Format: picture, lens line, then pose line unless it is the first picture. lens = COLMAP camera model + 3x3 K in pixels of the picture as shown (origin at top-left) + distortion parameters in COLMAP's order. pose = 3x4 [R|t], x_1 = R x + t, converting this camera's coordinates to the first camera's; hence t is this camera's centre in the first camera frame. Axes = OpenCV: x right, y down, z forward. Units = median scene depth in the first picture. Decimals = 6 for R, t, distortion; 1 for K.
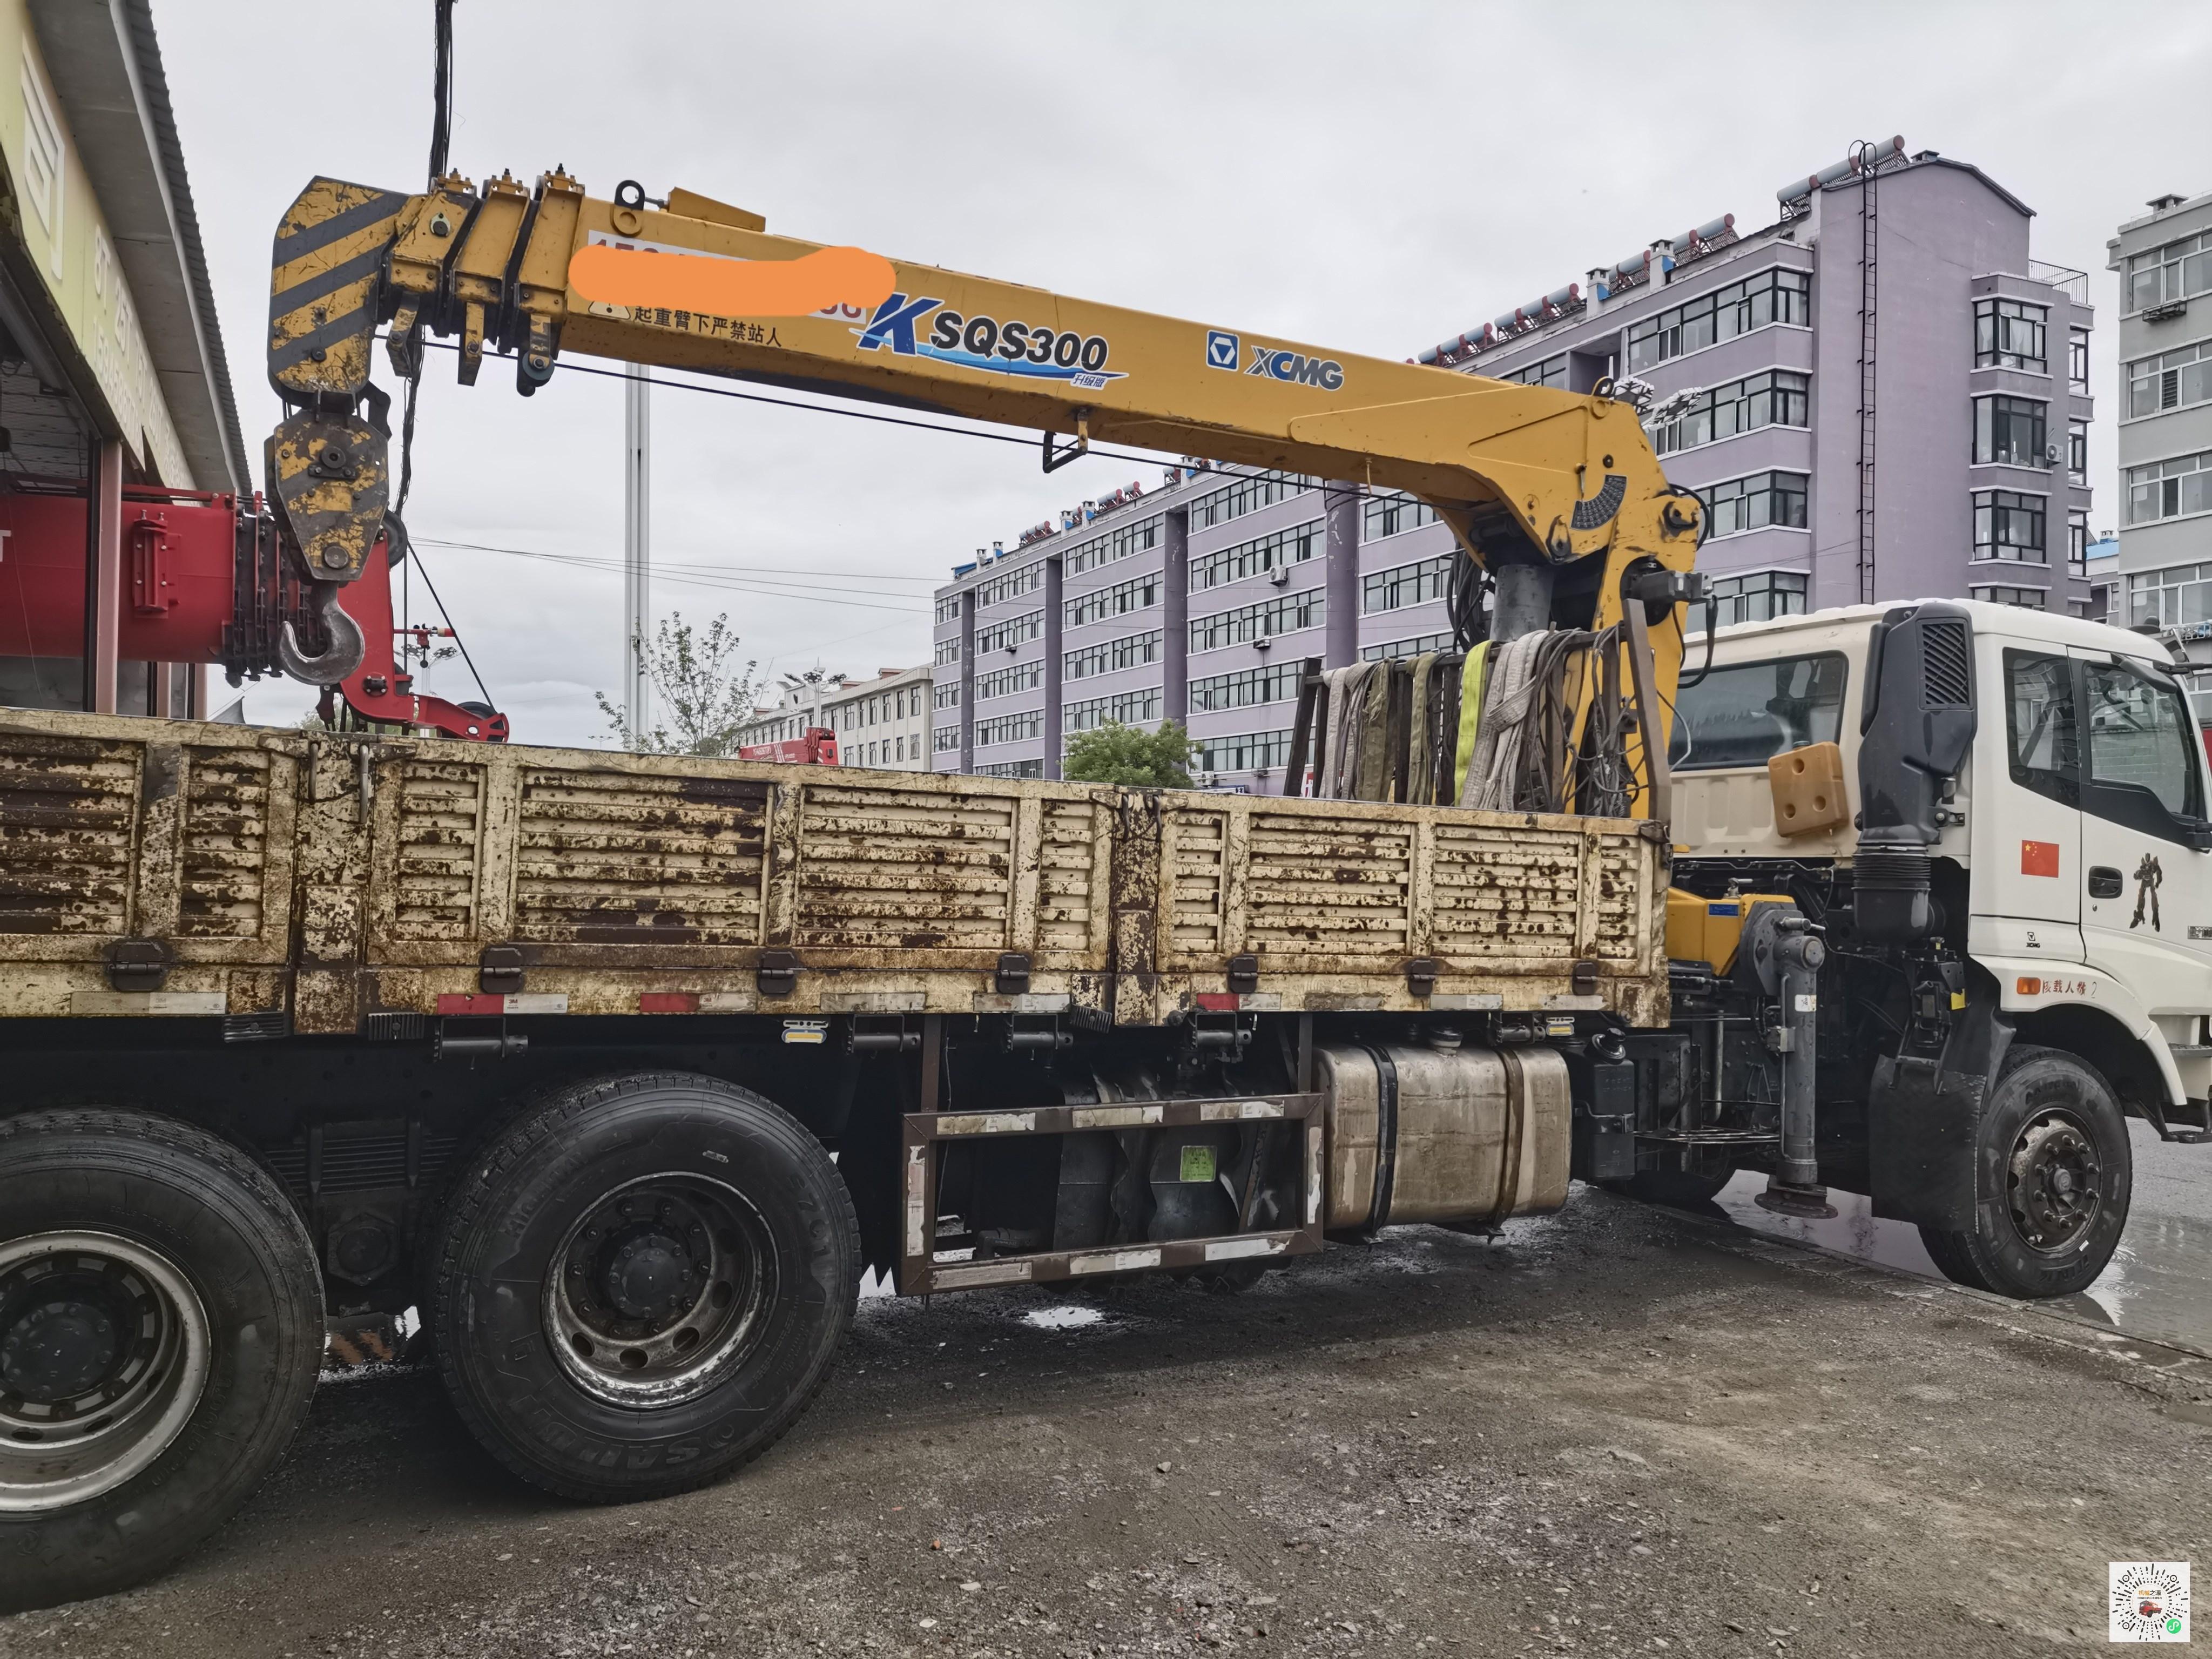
lens RADIAL K [[1673.7, 0, 1112.6], [0, 1673.7, 833.2], [0, 0, 1]] dist [0.074108, -0.062337]
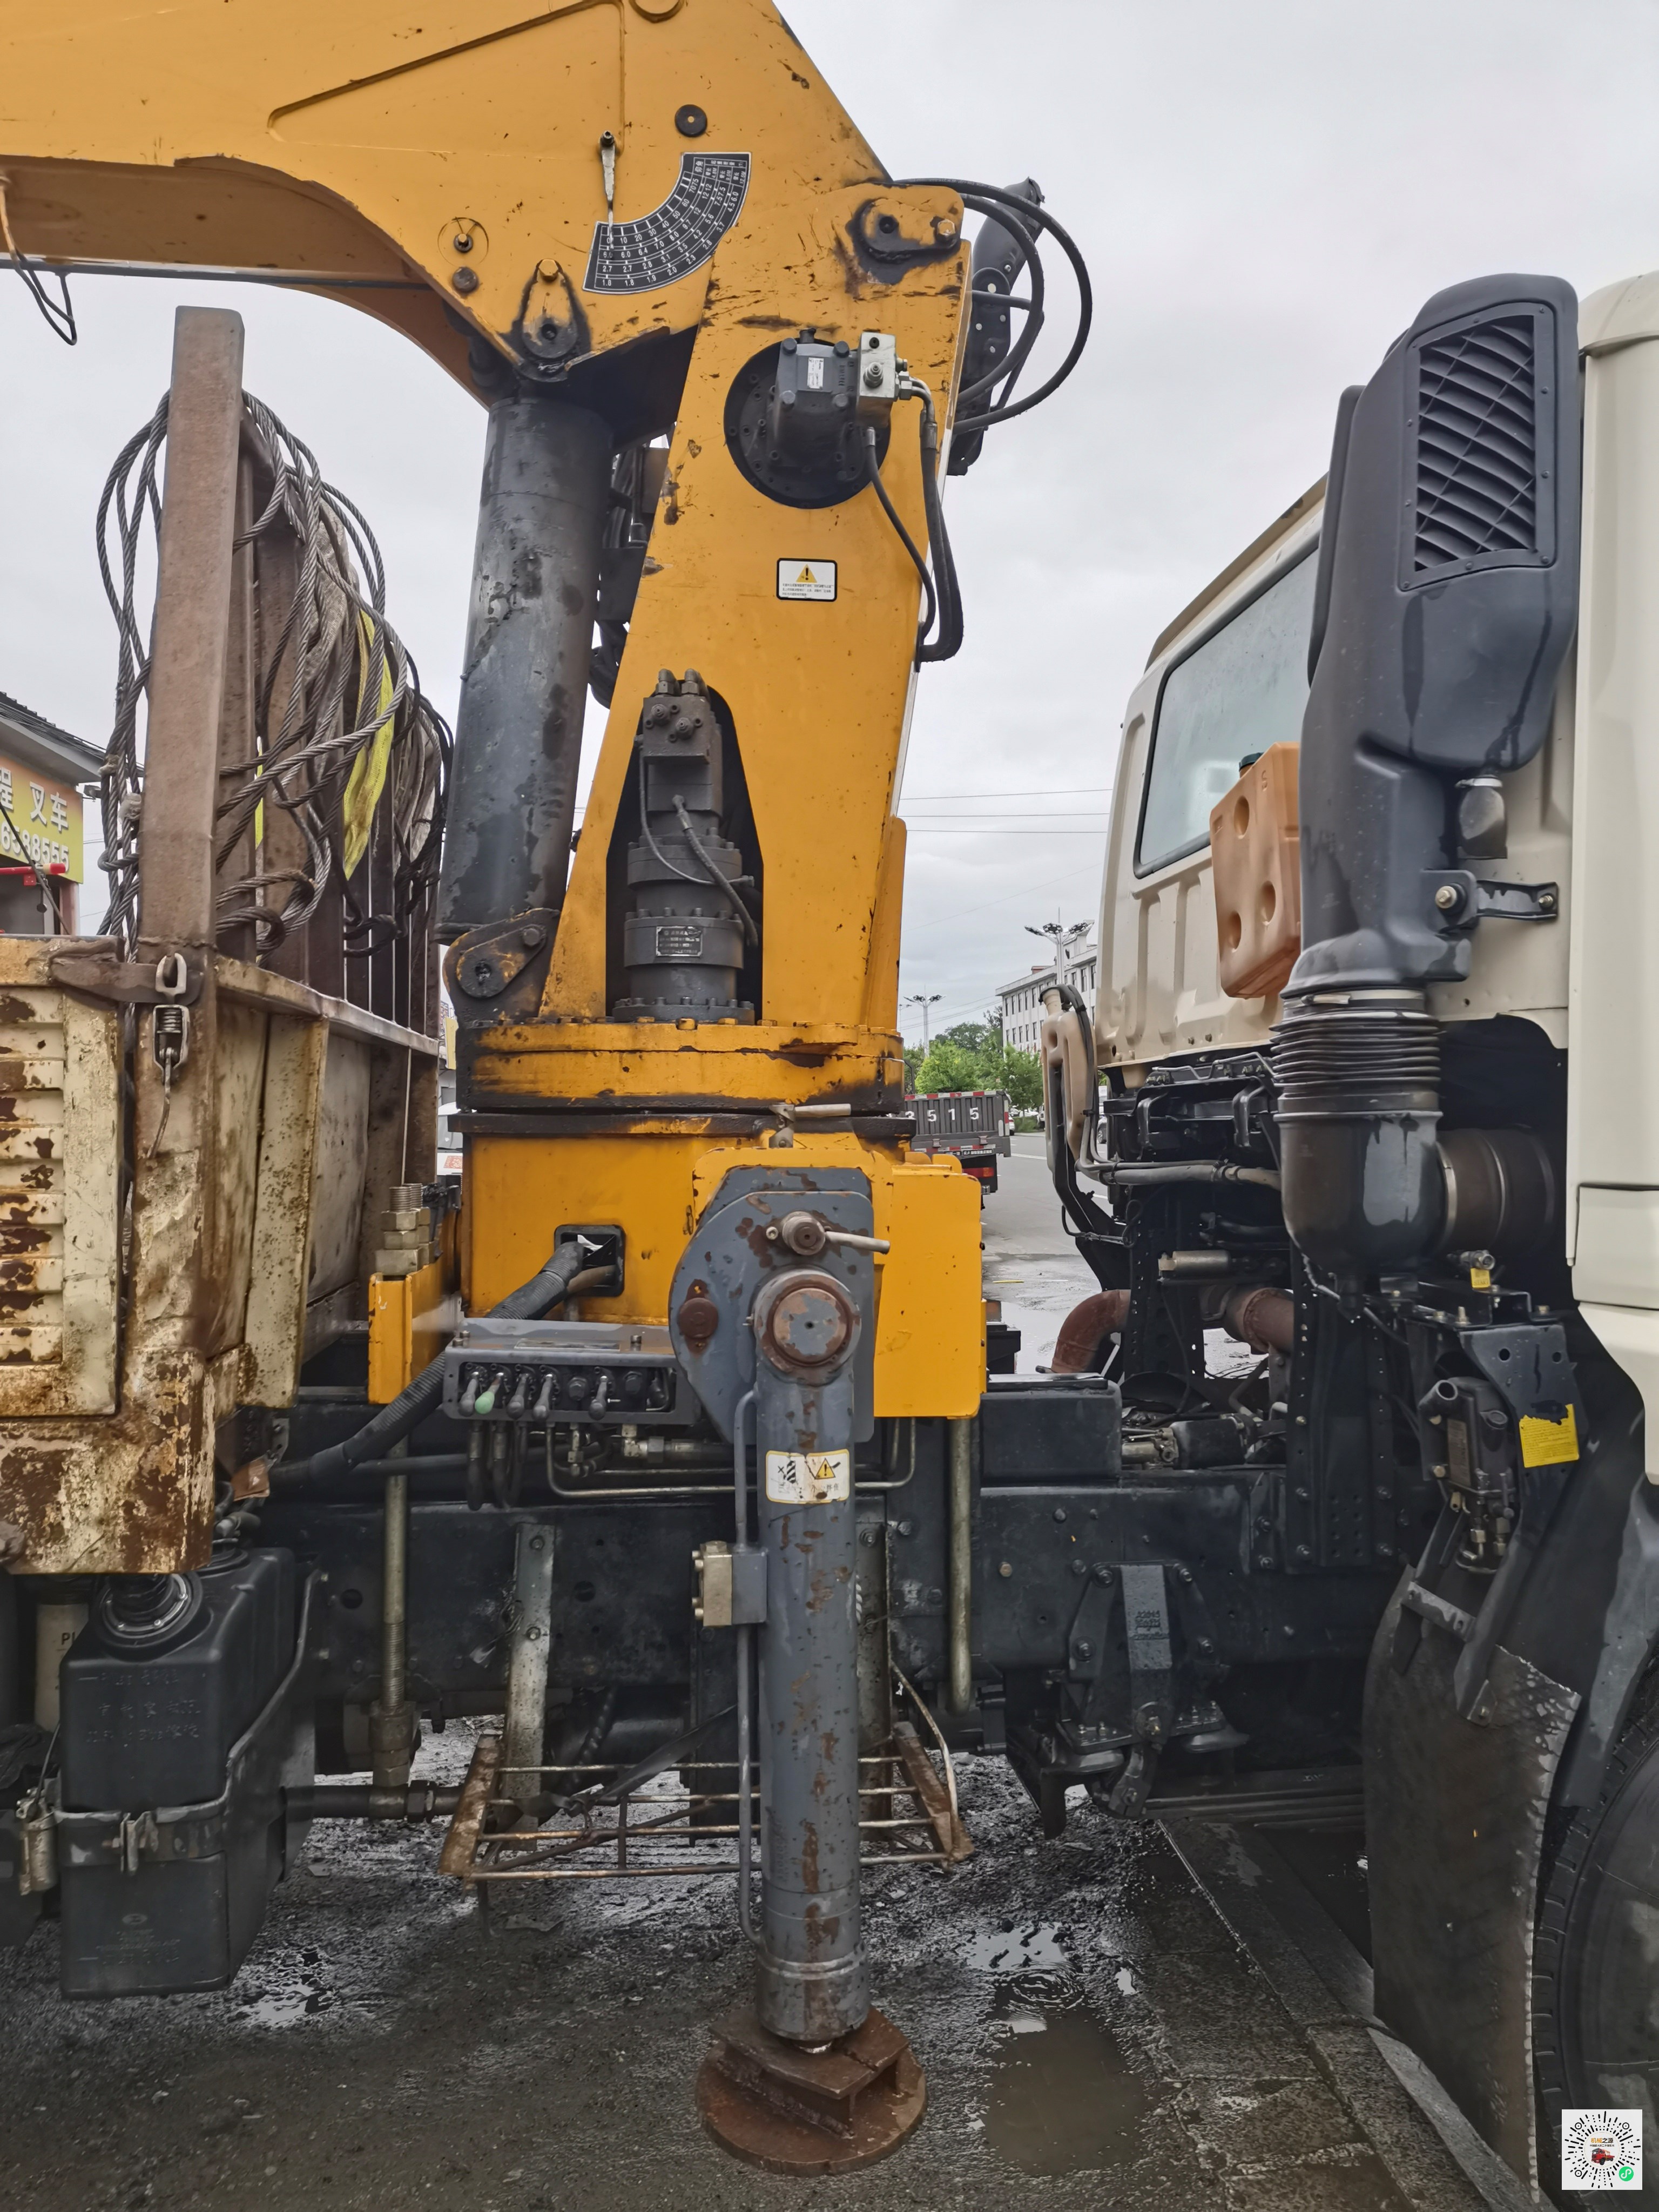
lens RADIAL K [[1677.4, 0, 835.4], [0, 1677.4, 1111.9], [0, 0, 1]] dist [0.072508, -0.072850]
pose [[0.936387, -0.036486, -0.349068, 0.487722], [0.040858, 0.999152, 0.005168, 0.026089], [0.348583, -0.019102, 0.937083, 0.639125]]
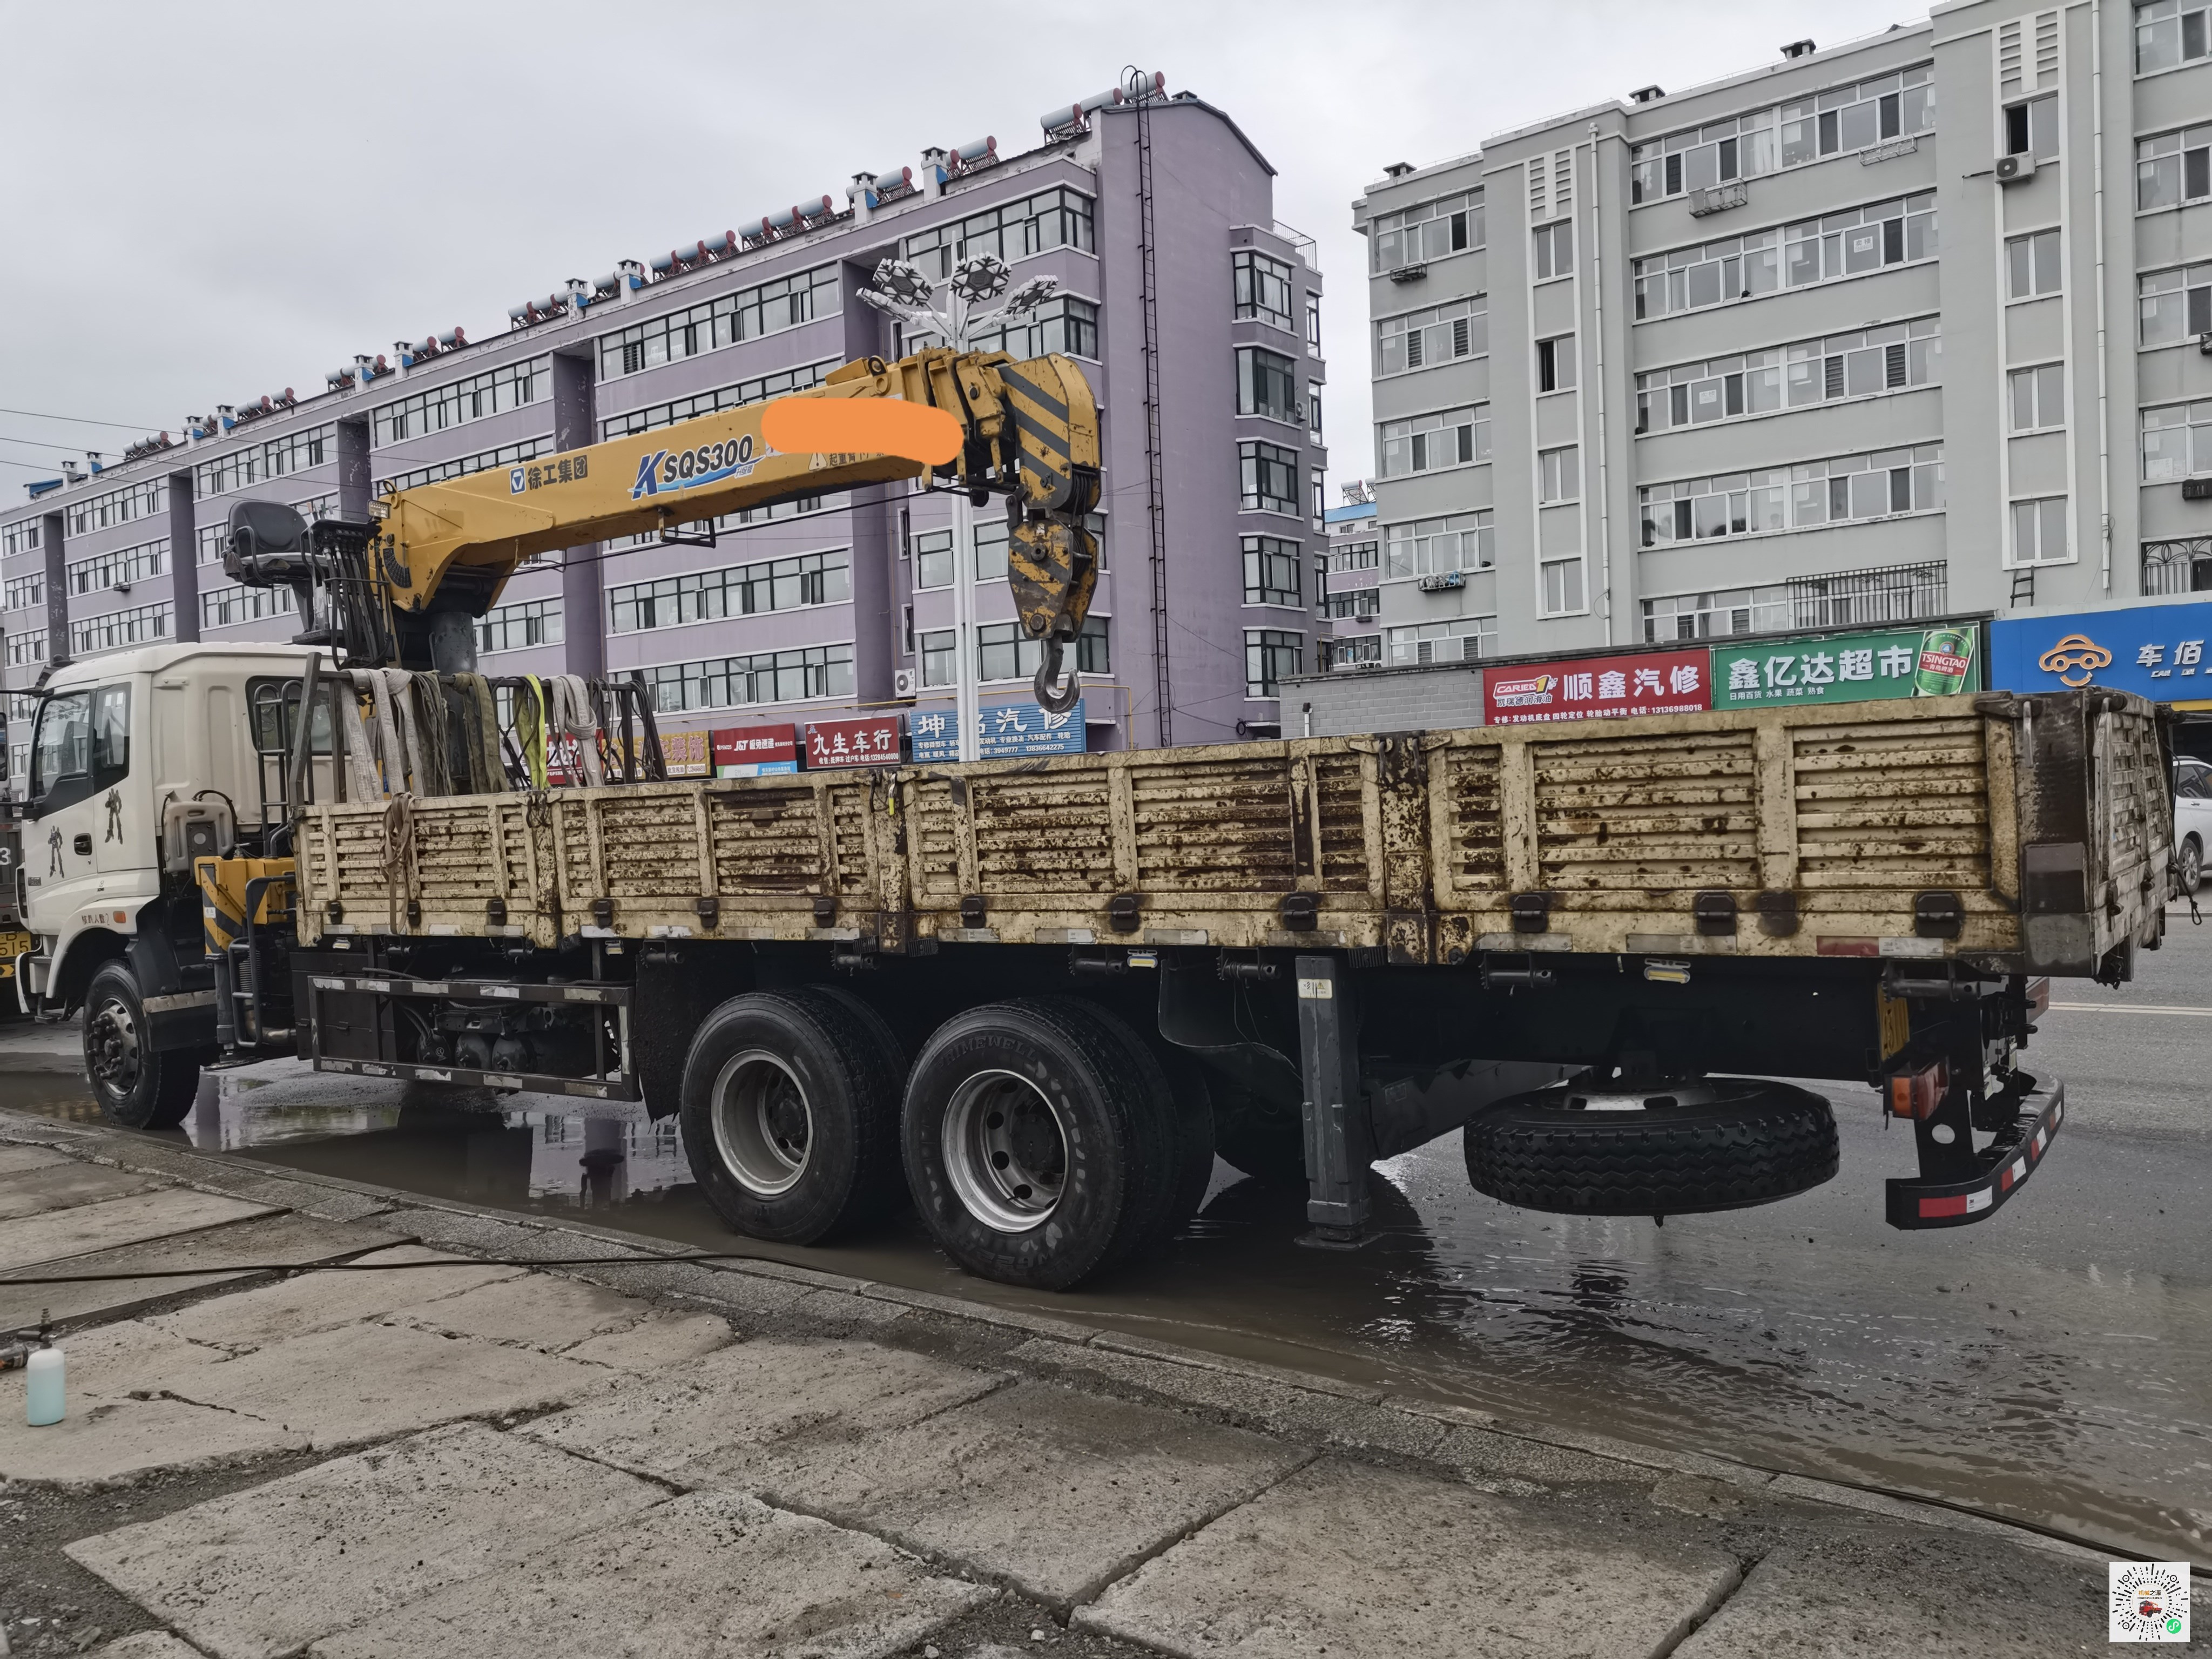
lens RADIAL K [[1677.4, 0, 1109.6], [0, 1677.4, 826.2], [0, 0, 1]] dist [0.072508, -0.072850]
pose [[0.891320, -0.042154, 0.451410, -0.025446], [0.036112, 0.999106, 0.021996, 0.003277], [-0.451934, -0.003304, 0.892045, 0.138330]]
